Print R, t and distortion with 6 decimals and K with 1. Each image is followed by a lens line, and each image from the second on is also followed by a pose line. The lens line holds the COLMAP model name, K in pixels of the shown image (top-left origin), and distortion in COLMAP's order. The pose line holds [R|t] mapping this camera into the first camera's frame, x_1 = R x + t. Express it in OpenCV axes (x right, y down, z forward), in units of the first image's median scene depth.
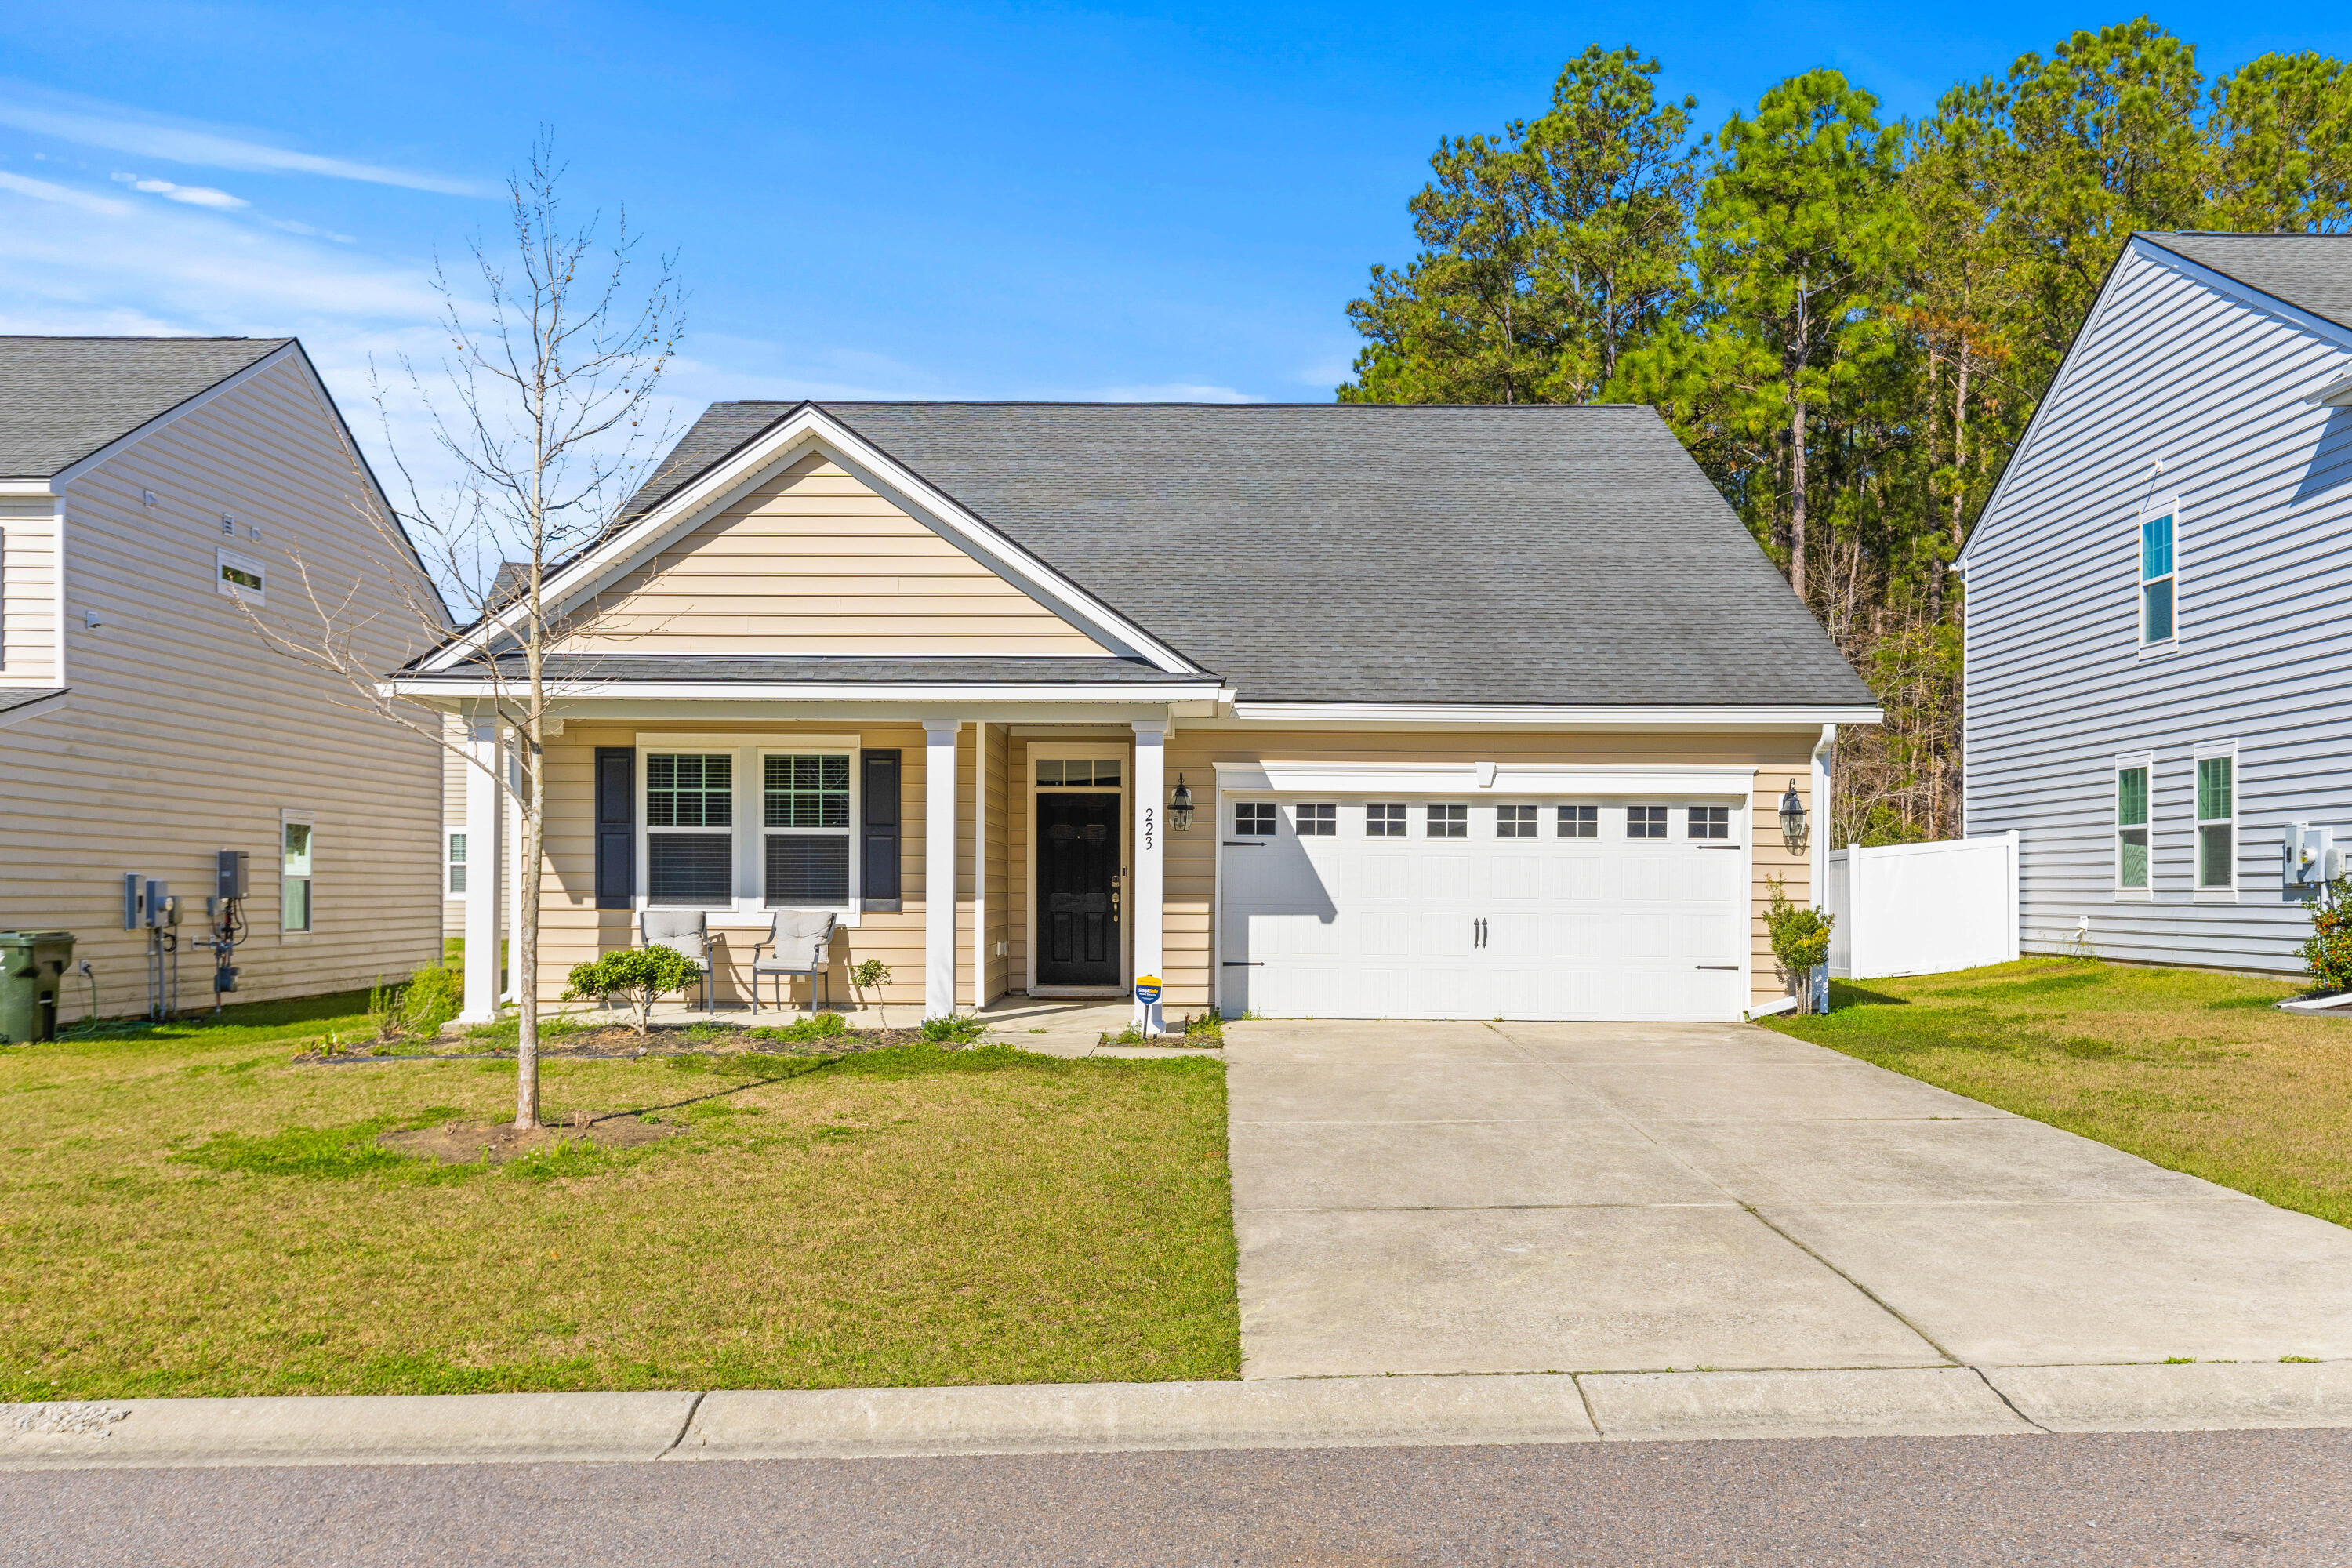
lens RADIAL K [[2179.9, 0, 1188.3], [0, 2179.9, 858.9], [0, 0, 1]] dist [0.008849, 0.000000]
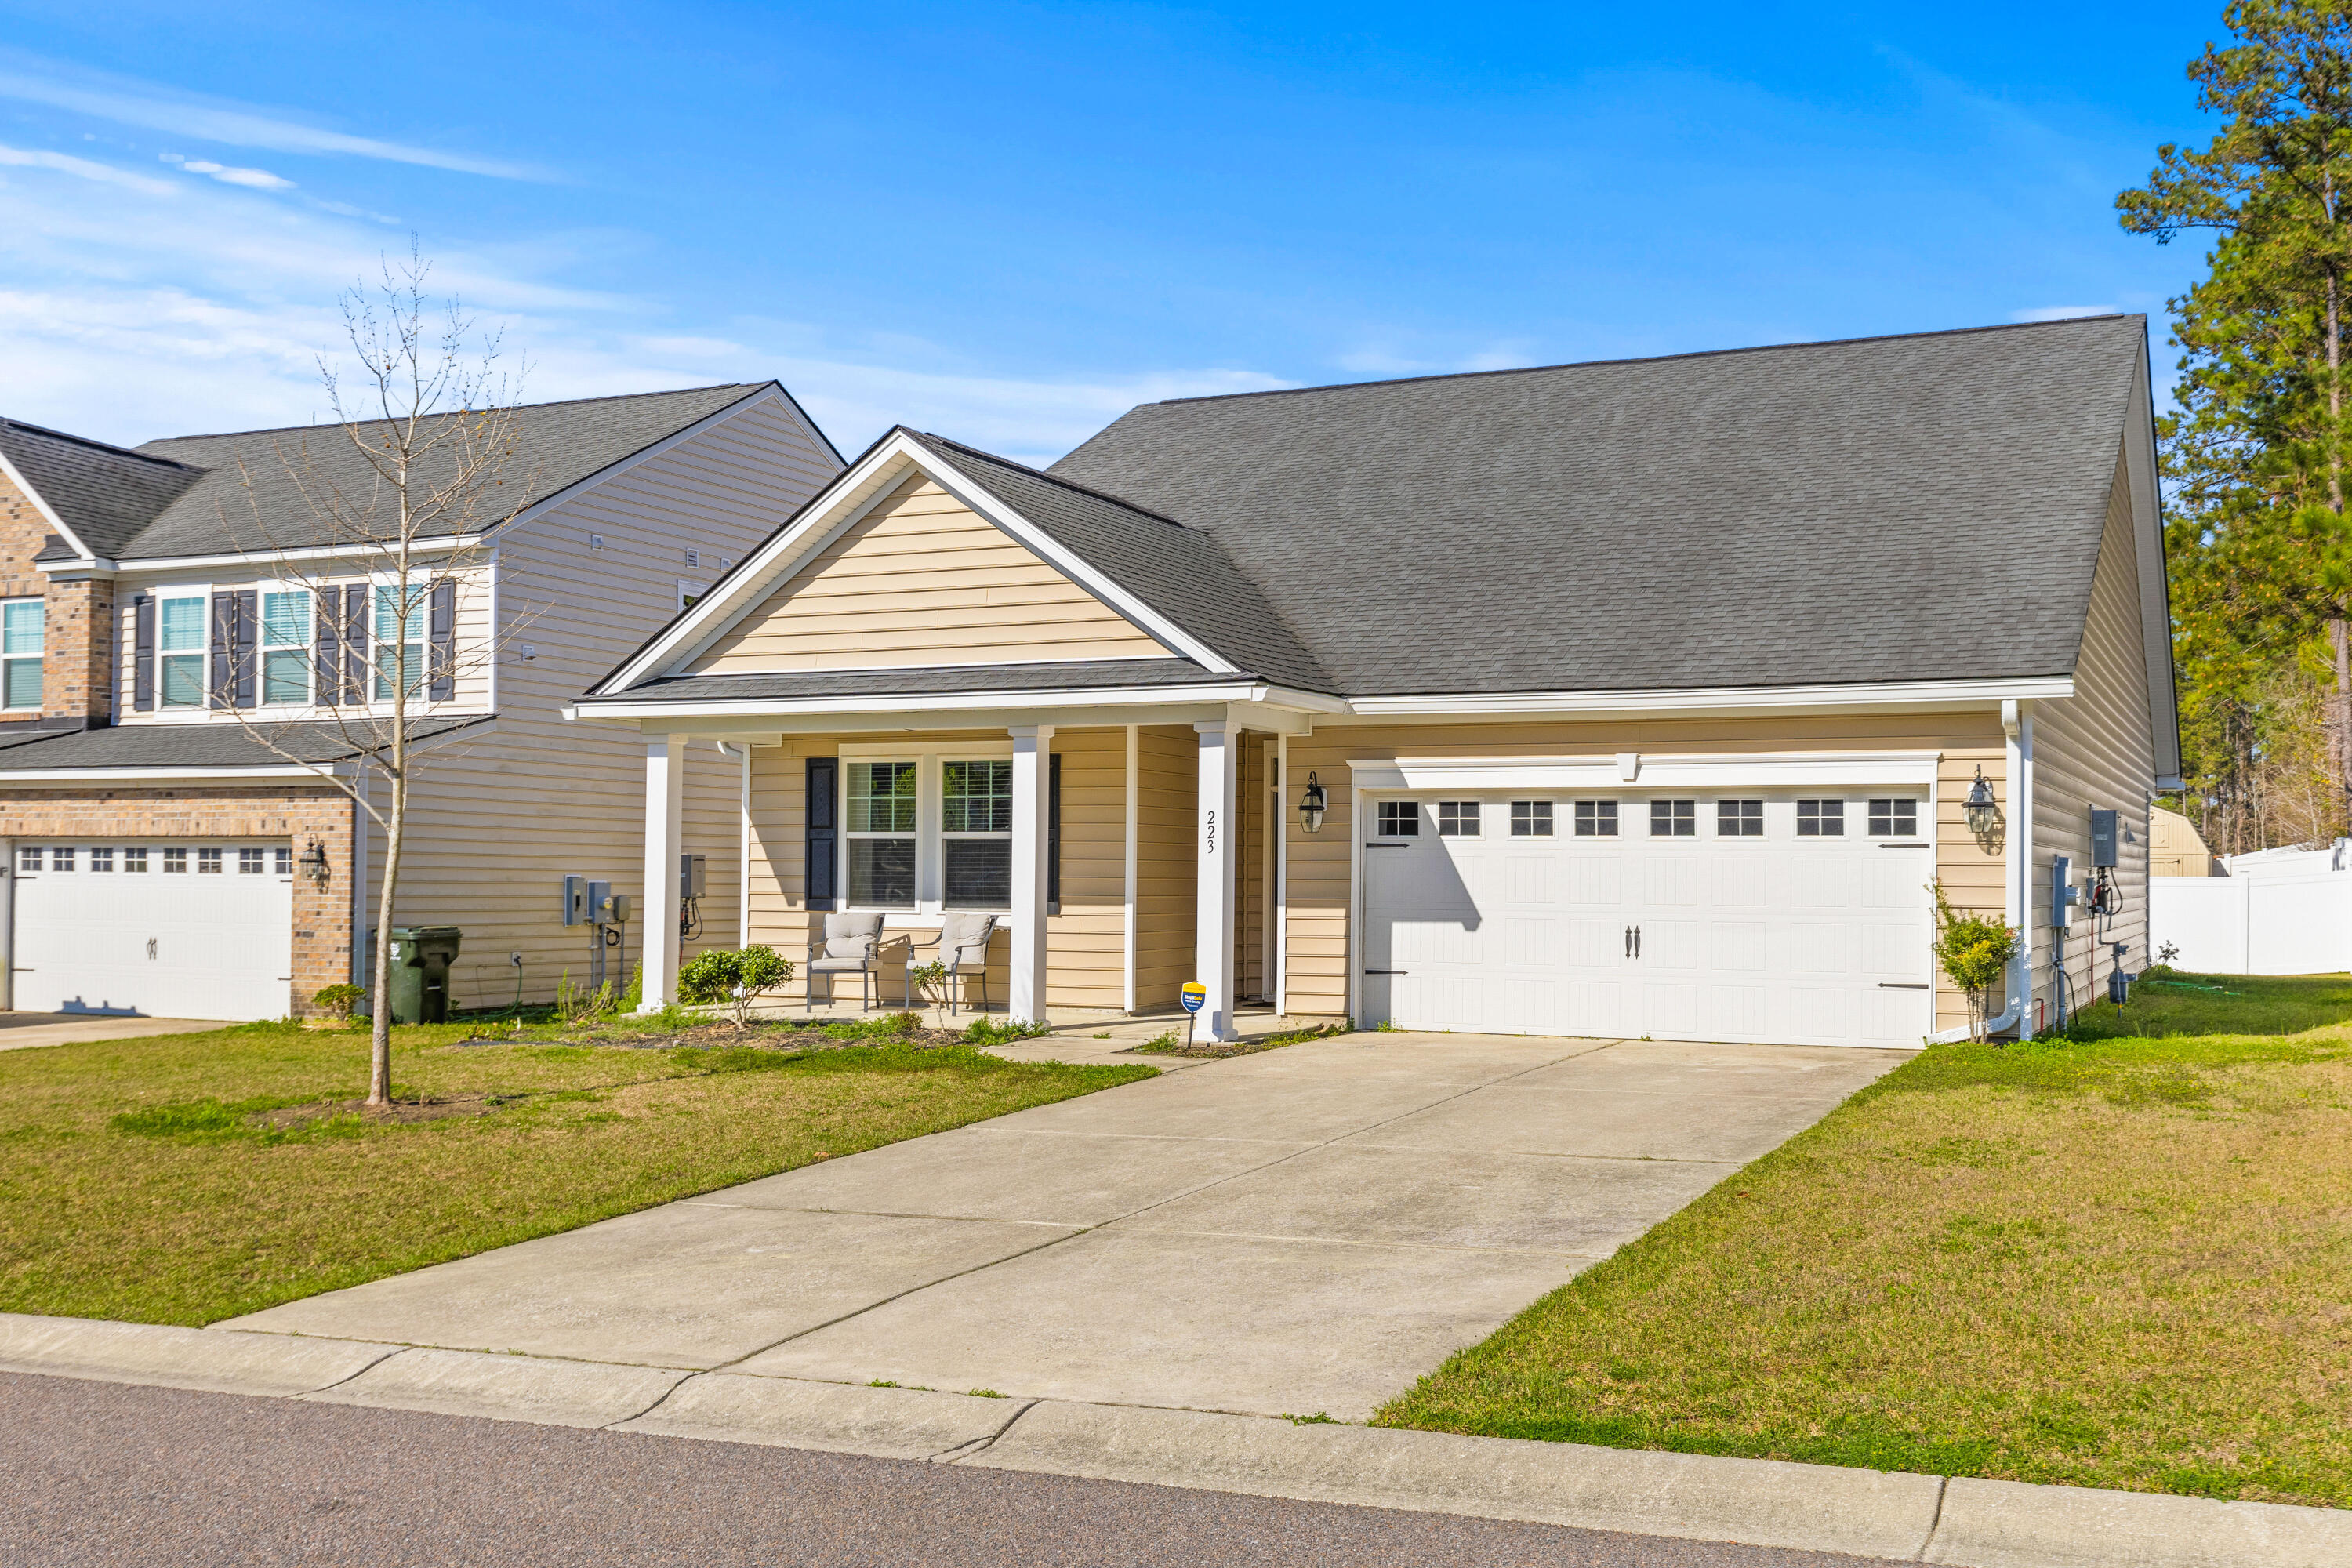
lens RADIAL K [[2397.0, 0, 1178.2], [0, 2397.0, 789.7], [0, 0, 1]] dist [0.012871, 0.000000]
pose [[0.903867, -0.016100, -0.427510, 0.390768], [0.005118, 0.999627, -0.026824, -0.003516], [0.427783, 0.022057, 0.903612, 0.020219]]
